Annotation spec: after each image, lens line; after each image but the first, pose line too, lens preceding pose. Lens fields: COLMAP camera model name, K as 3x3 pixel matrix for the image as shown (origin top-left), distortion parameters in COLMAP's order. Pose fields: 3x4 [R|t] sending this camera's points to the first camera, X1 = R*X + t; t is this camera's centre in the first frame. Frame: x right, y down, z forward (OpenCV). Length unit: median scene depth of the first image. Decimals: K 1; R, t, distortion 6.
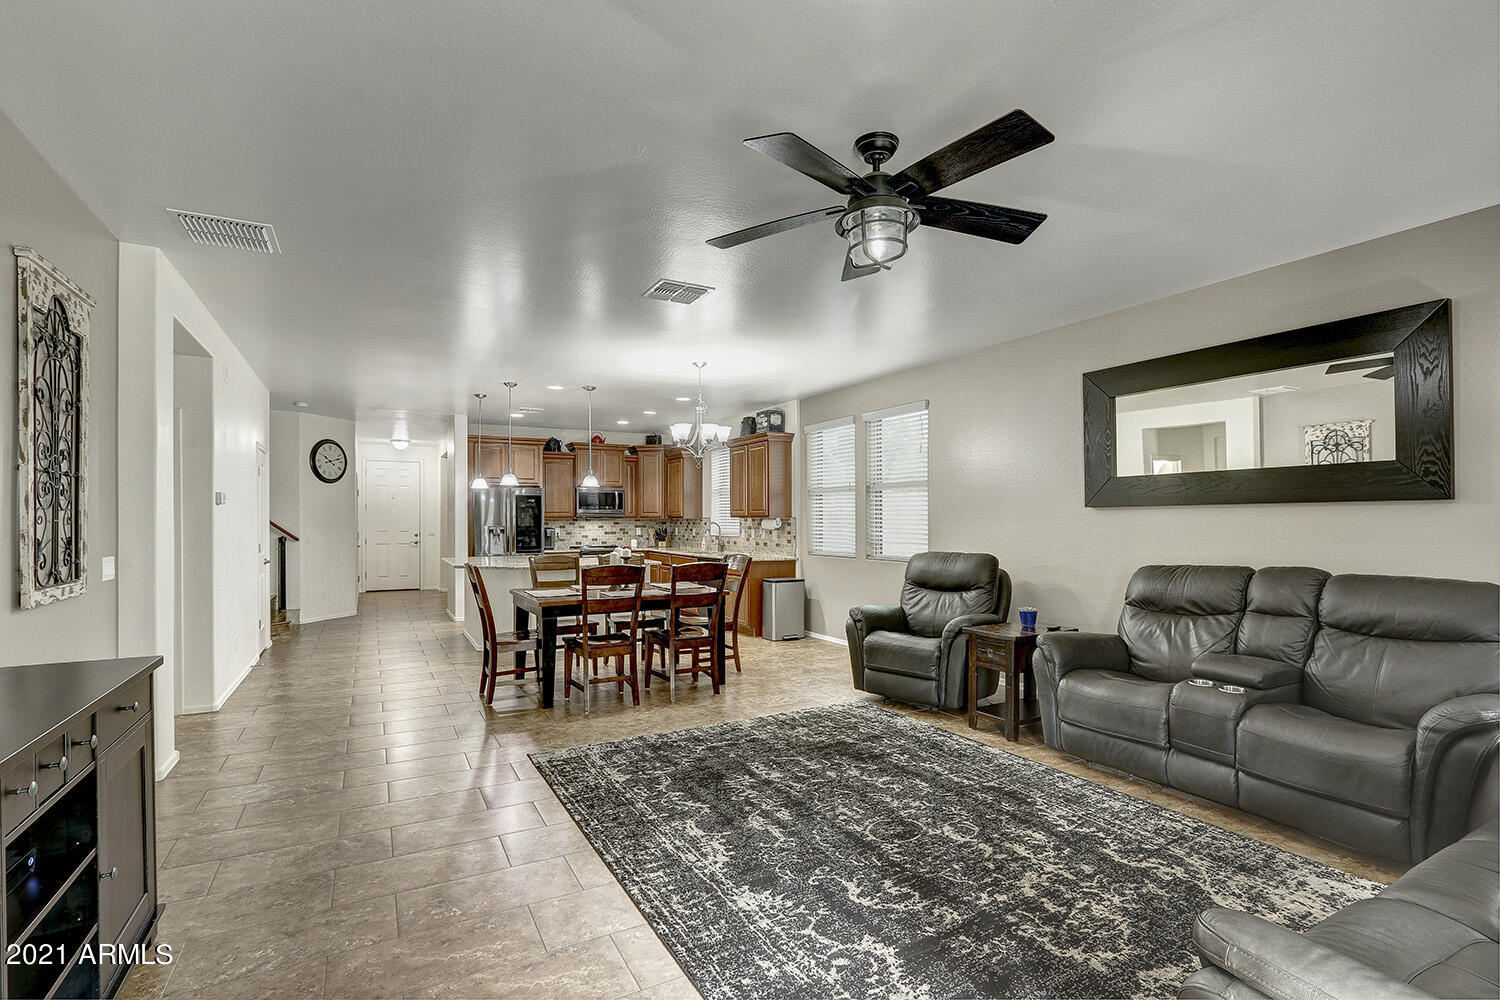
lens RADIAL K [[680.5, 0, 753.5], [0, 680.5, 522.5], [0, 0, 1]] dist [0.000256, -0.000029]
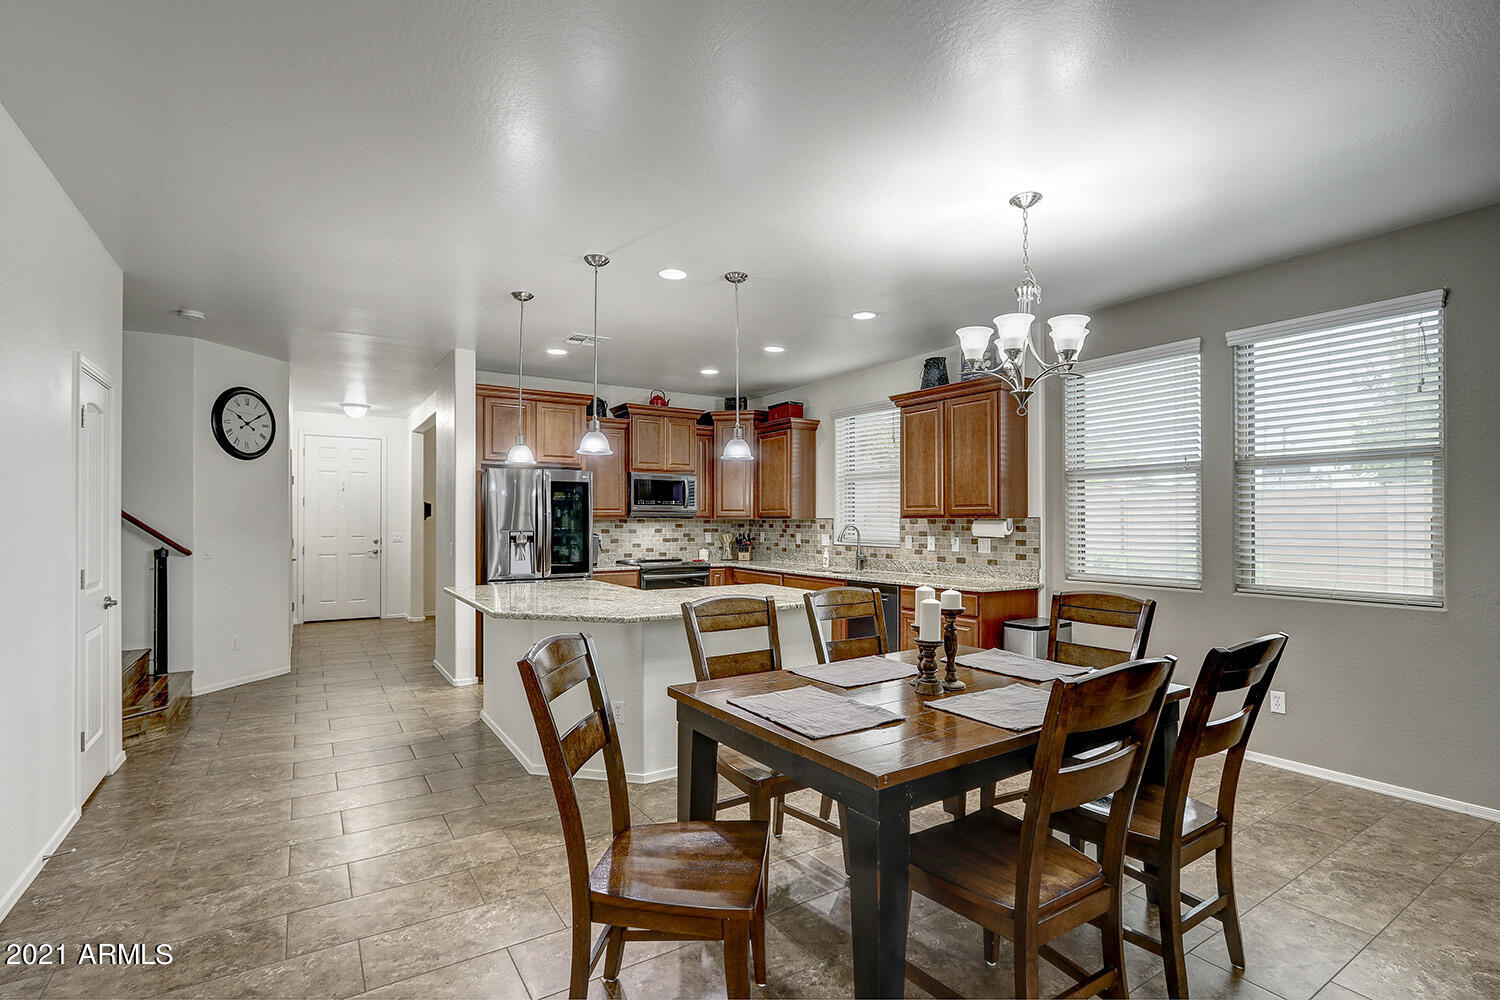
lens RADIAL K [[698.8, 0, 746.3], [0, 698.8, 522.4], [0, 0, 1]] dist [-0.020232, 0.000024]
pose [[0.998441, 0.002238, 0.055778, -0.204806], [-0.002132, 0.999996, -0.001961, -0.001258], [-0.055782, 0.001839, 0.998441, 0.348219]]
